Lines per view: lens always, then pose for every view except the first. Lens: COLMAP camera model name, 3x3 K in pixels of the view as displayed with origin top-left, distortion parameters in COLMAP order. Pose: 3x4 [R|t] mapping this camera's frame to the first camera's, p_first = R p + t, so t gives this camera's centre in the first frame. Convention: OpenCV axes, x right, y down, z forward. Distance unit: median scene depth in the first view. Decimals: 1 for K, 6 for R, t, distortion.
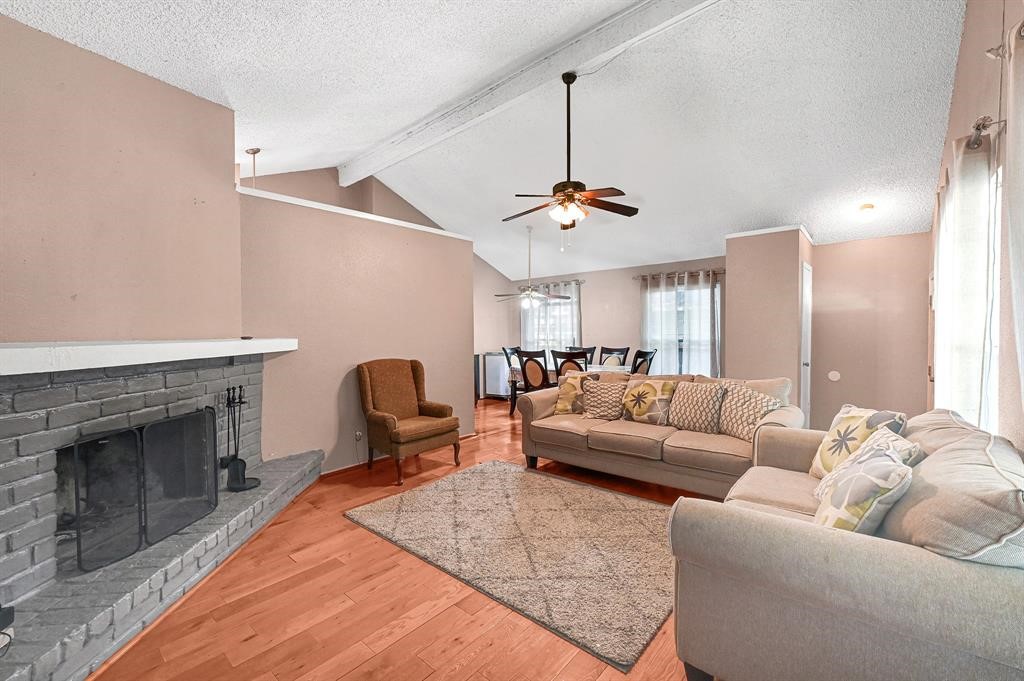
lens RADIAL K [[421.3, 0, 518.3], [0, 421.3, 341.7], [0, 0, 1]] dist [0.000684, -0.000204]
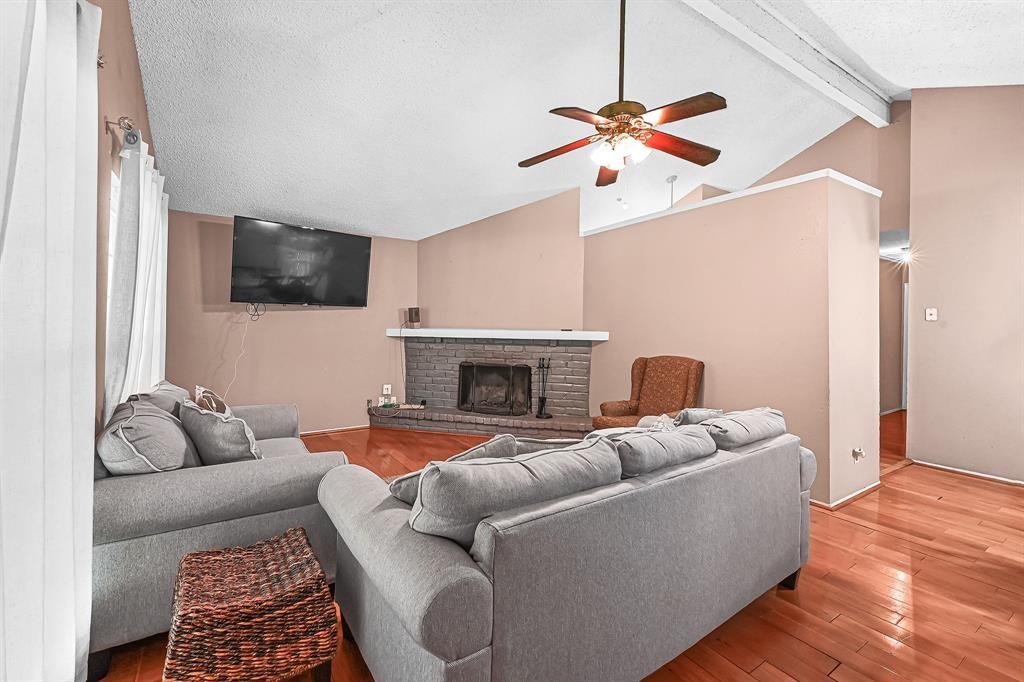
lens RADIAL K [[421.3, 0, 501.7], [0, 421.3, 325.2], [0, 0, 1]] dist [0.000684, -0.000204]
pose [[-0.297630, 0.001505, -0.954680, 0.512093], [-0.026210, 0.999609, 0.009747, -0.019320], [0.954322, 0.027924, -0.297474, 0.658102]]
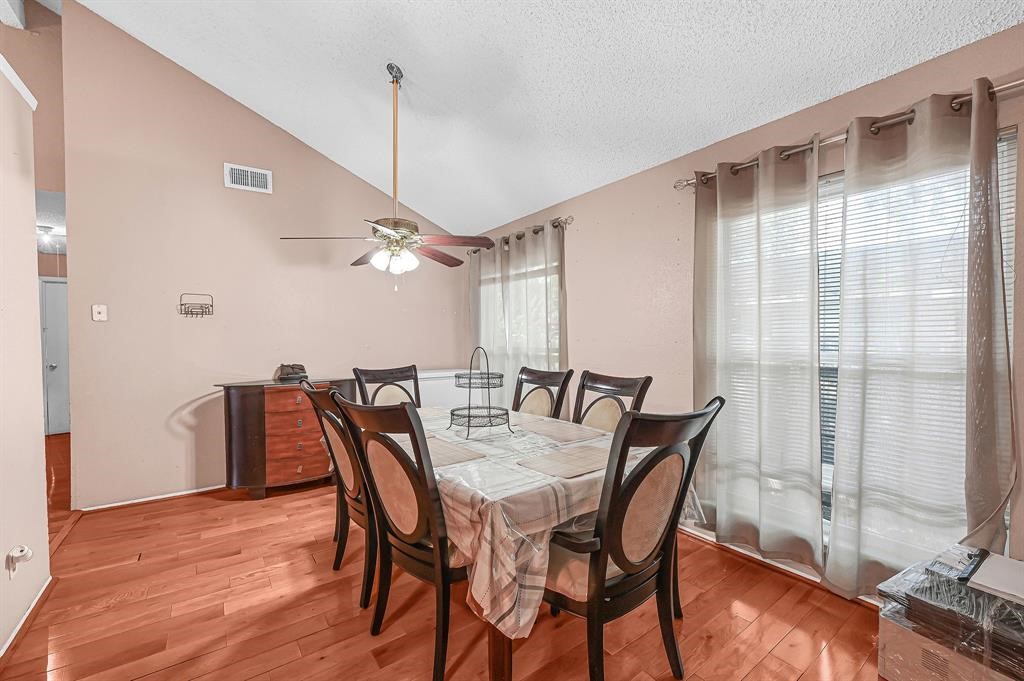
lens RADIAL K [[421.3, 0, 507.6], [0, 421.3, 346.8], [0, 0, 1]] dist [0.000684, -0.000204]
pose [[0.970809, 0.009980, -0.239645, 0.264002], [-0.009153, 0.999948, 0.004563, -0.013043], [0.239678, -0.002236, 0.970850, 0.734109]]
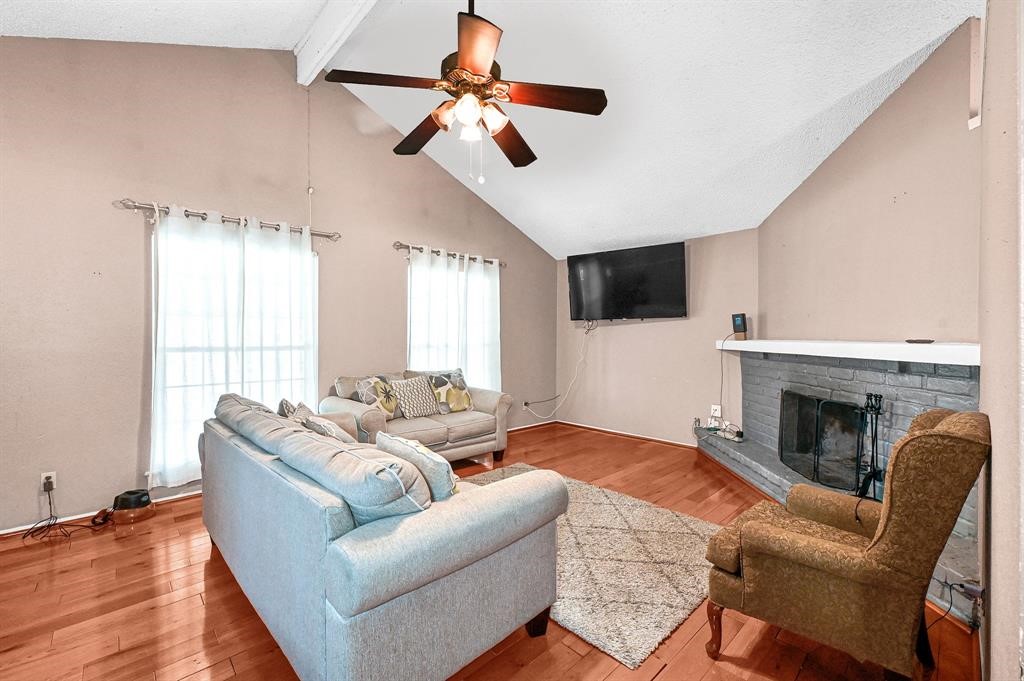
lens RADIAL K [[421.3, 0, 512.4], [0, 421.3, 340.2], [0, 0, 1]] dist [0.000684, -0.000204]
pose [[-0.994183, 0.005104, 0.107579, 0.004771], [0.007660, 0.999698, 0.023365, -0.018536], [-0.107428, 0.024053, -0.993922, 0.981041]]
